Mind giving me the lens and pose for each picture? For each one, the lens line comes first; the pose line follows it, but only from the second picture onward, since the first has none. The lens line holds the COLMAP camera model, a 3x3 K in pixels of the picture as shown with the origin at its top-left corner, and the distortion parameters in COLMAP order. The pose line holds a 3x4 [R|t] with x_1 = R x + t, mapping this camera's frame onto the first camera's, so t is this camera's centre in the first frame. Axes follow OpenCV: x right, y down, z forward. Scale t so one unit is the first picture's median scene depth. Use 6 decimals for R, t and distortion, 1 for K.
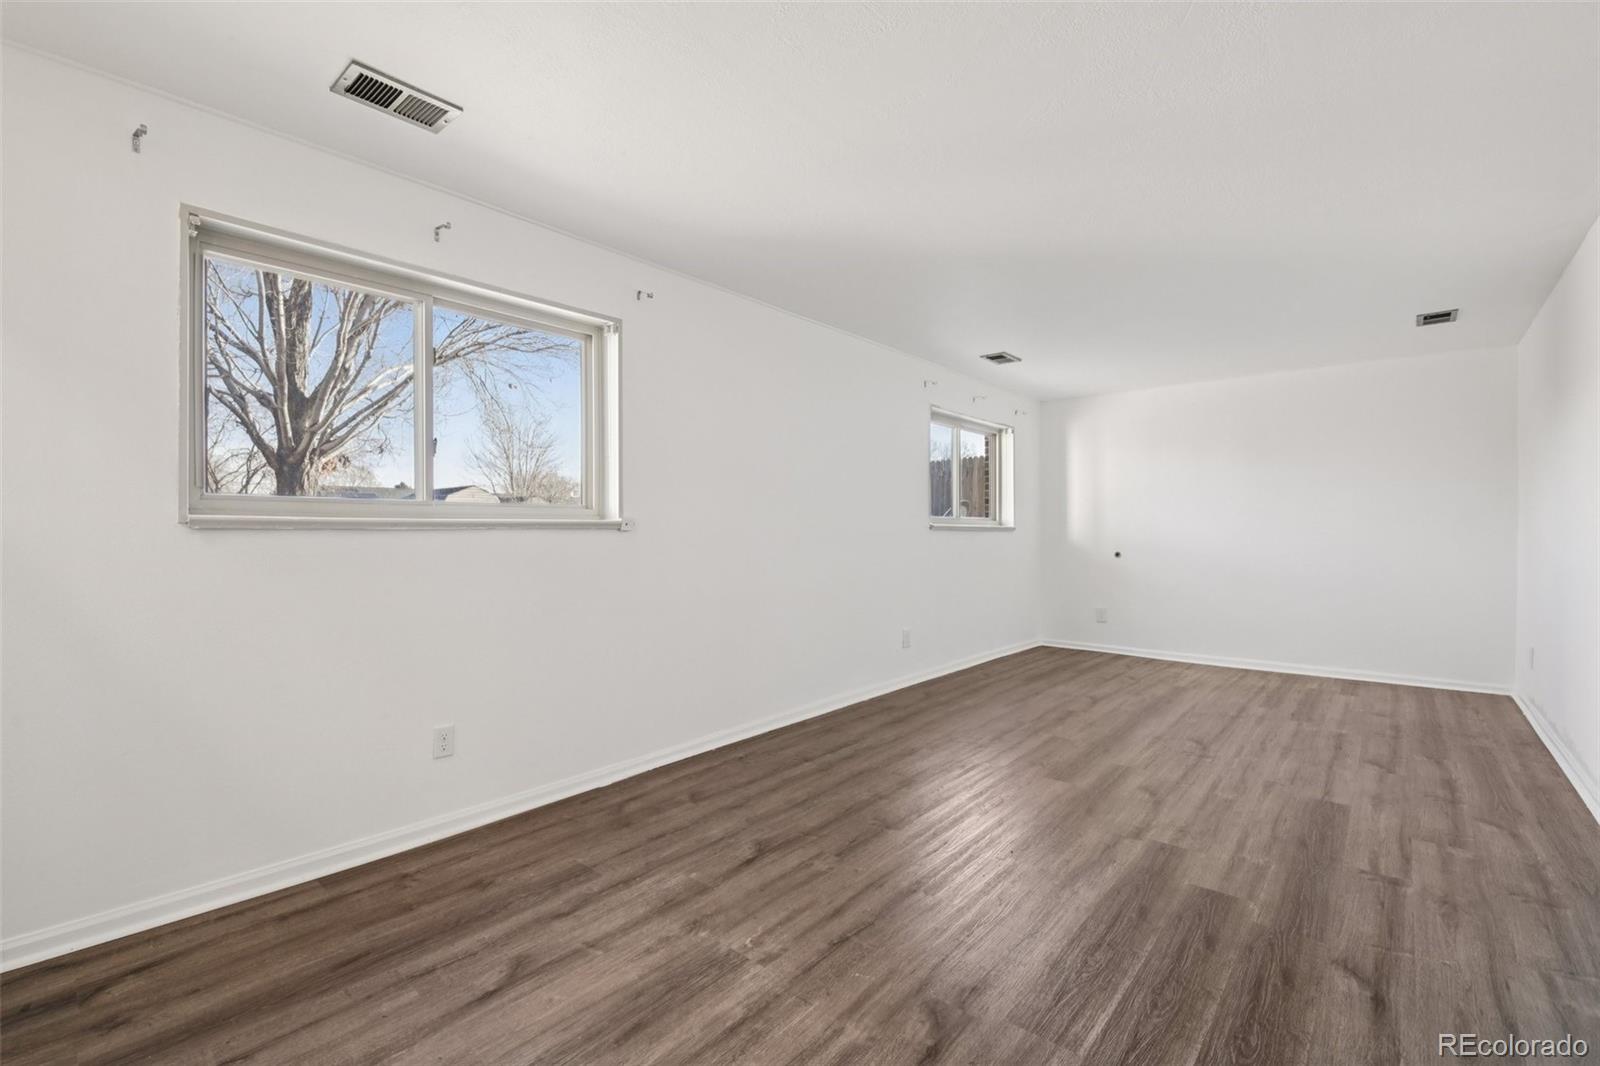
lens RADIAL K [[694.2, 0, 811.5], [0, 694.2, 521.6], [0, 0, 1]] dist [-0.000540, -0.002811]
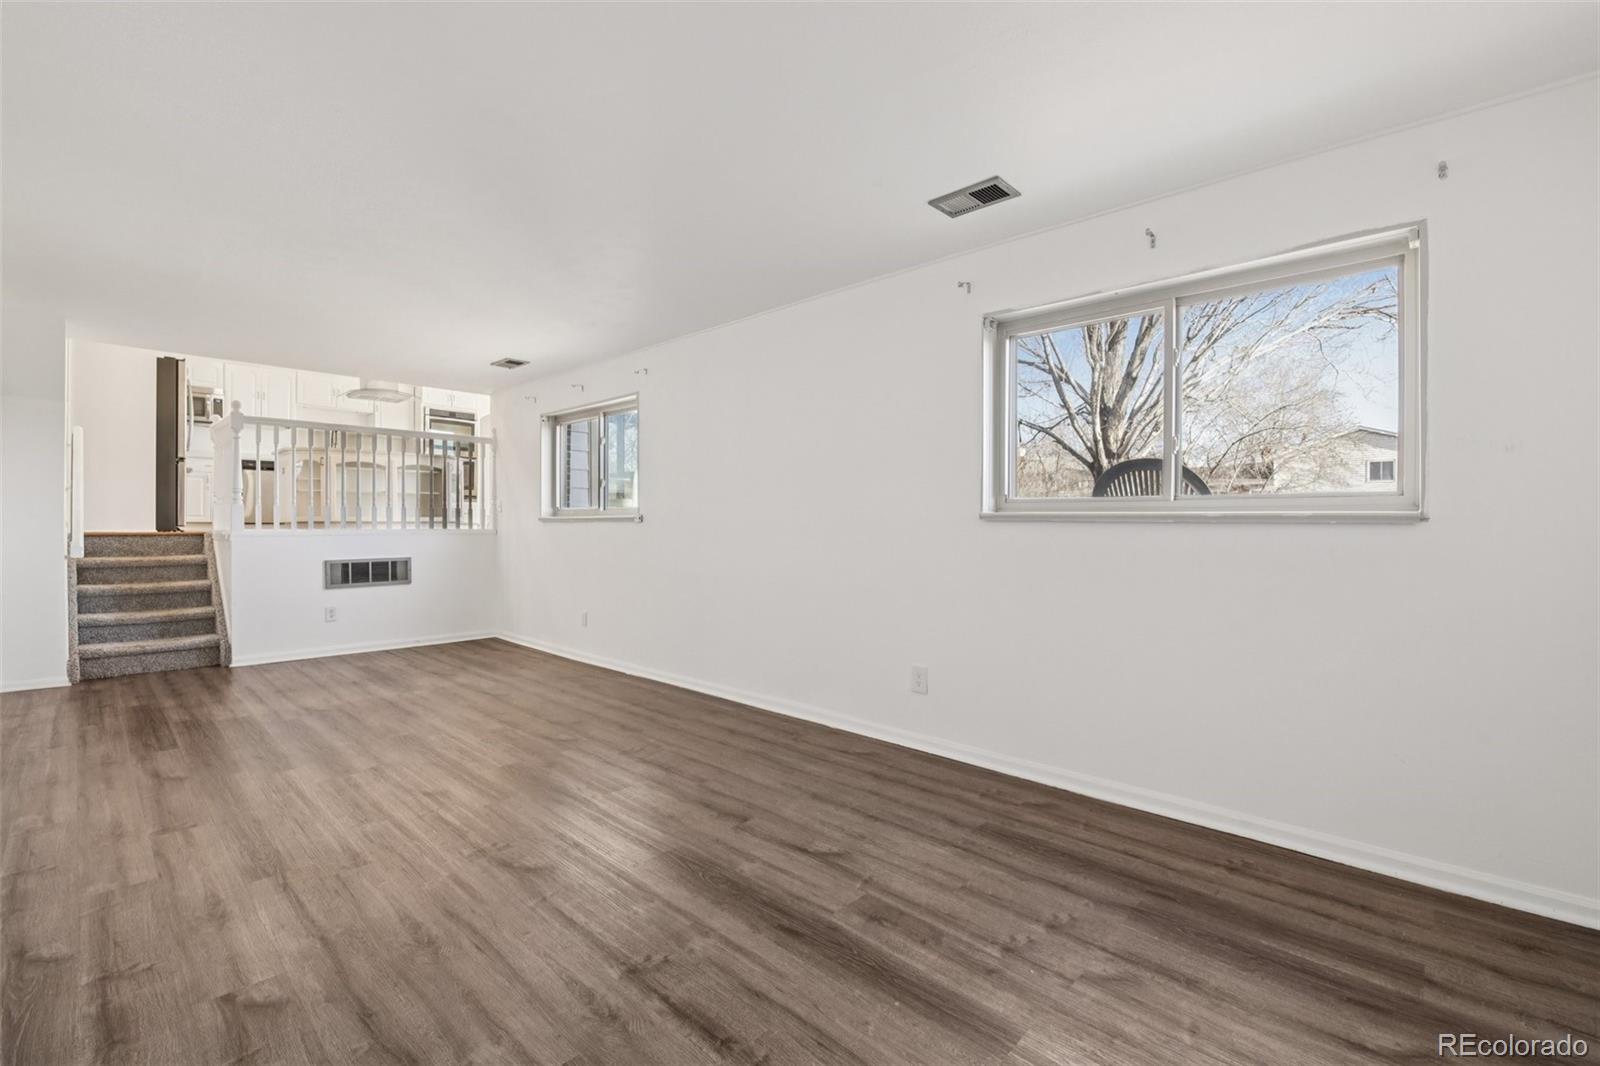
lens RADIAL K [[694.2, 0, 791.9], [0, 694.2, 535.9], [0, 0, 1]] dist [-0.000540, -0.002811]
pose [[-0.063191, 0.018376, -0.997832, 1.582590], [0.008654, 0.999803, 0.017864, 0.019850], [0.997964, -0.007506, -0.063338, 1.749696]]
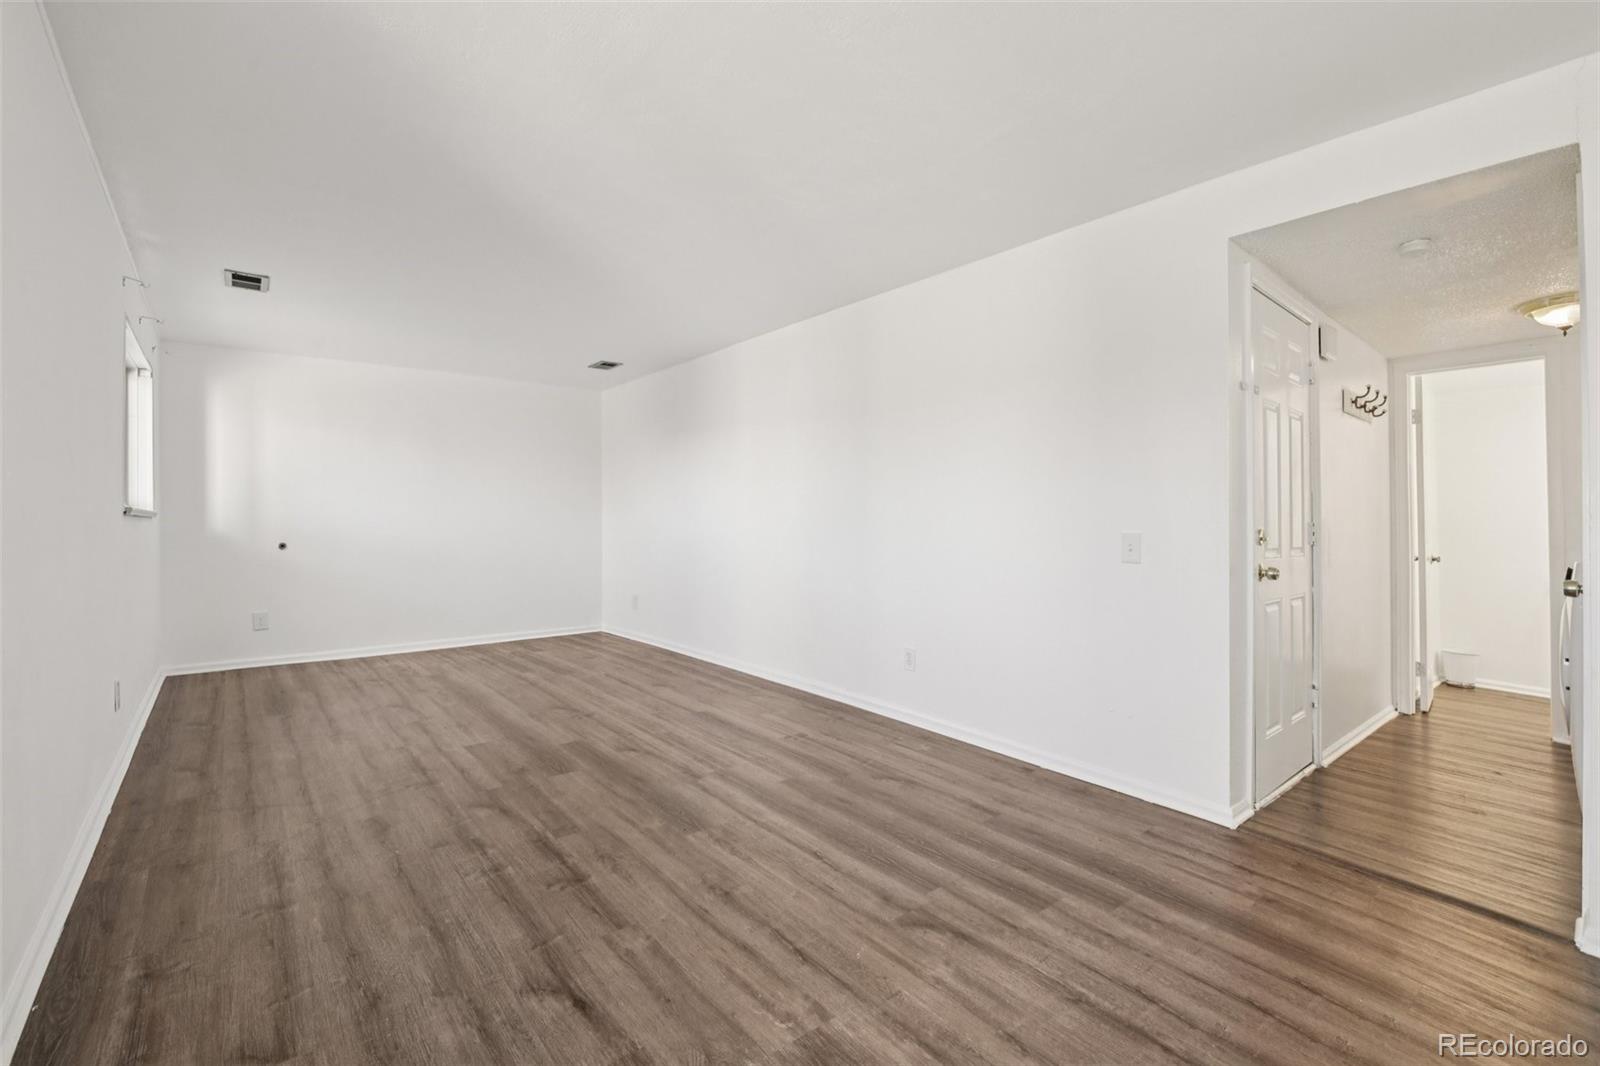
lens RADIAL K [[694.2, 0, 769.6], [0, 694.2, 509.3], [0, 0, 1]] dist [-0.000540, -0.002811]
pose [[0.217351, 0.014984, 0.975979, -0.630380], [-0.012568, 0.999842, -0.012551, 0.012939], [-0.976013, -0.009538, 0.217505, 0.601027]]
